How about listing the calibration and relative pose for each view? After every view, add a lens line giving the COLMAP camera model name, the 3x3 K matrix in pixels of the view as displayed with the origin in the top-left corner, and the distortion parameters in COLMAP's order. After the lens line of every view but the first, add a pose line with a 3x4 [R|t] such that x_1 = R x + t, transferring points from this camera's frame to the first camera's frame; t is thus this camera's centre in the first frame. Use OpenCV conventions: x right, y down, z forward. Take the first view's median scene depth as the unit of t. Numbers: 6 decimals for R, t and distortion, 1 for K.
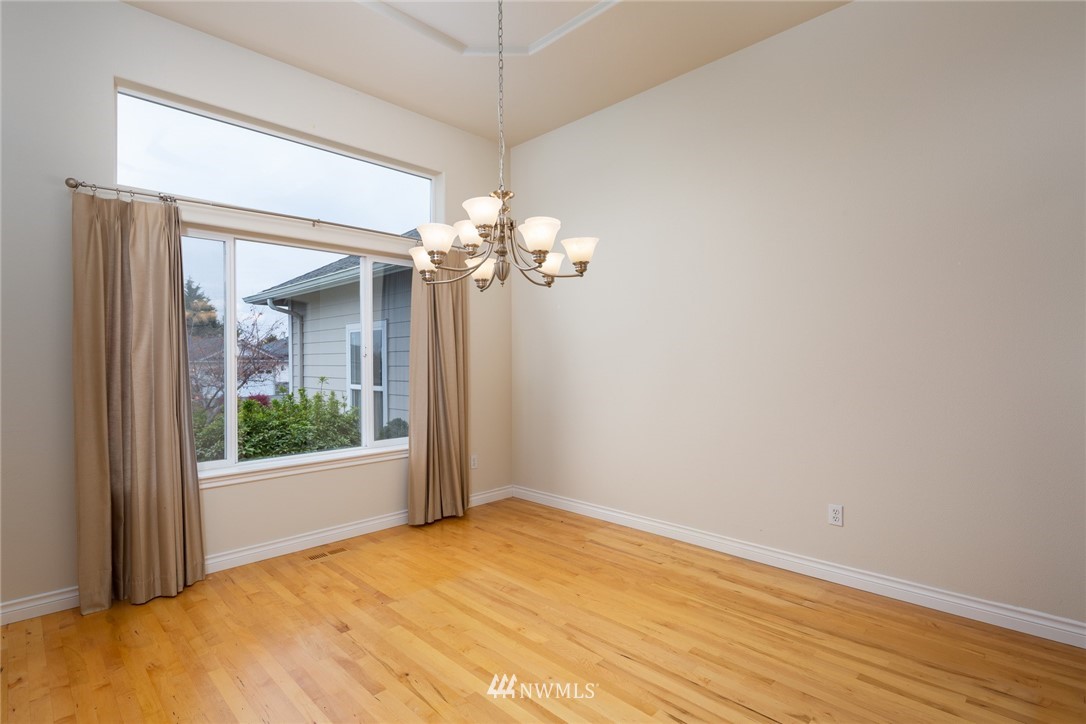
lens RADIAL K [[534.7, 0, 543.0], [0, 534.7, 362.0], [0, 0, 1]] dist [-0.001504, 0.000039]
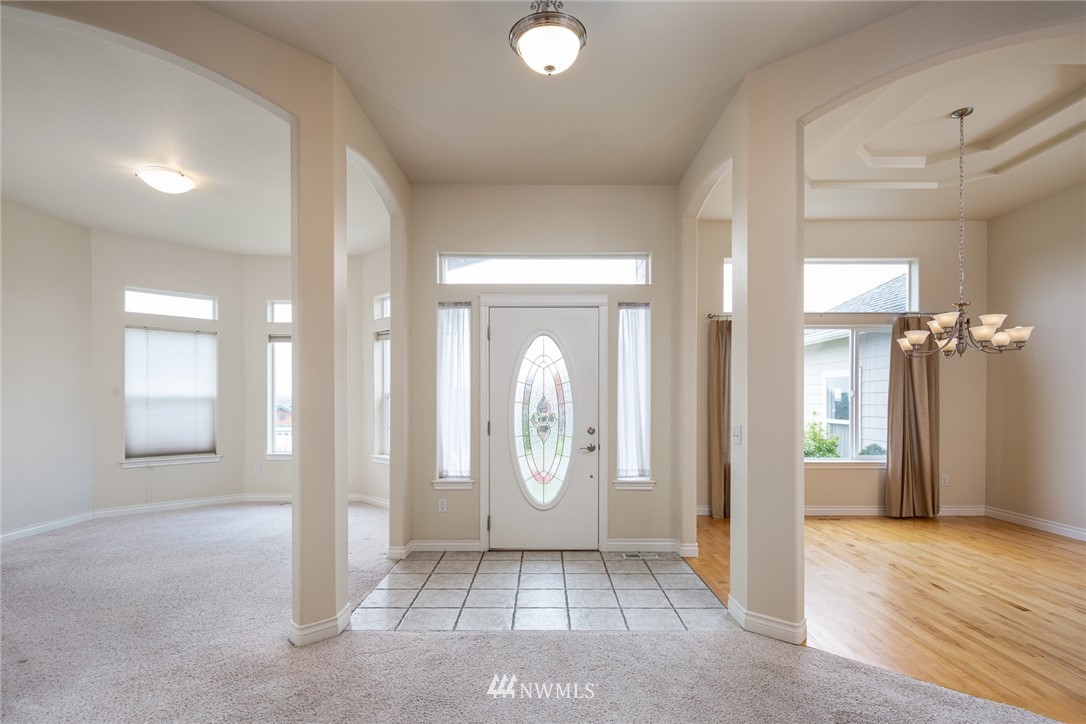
lens RADIAL K [[537.2, 0, 539.0], [0, 537.2, 399.3], [0, 0, 1]] dist [-0.001013, -0.000358]
pose [[0.703231, 0.008067, -0.710916, 0.144215], [-0.010829, 0.999941, 0.000635, 0.004488], [0.710879, 0.007252, 0.703277, -0.854978]]
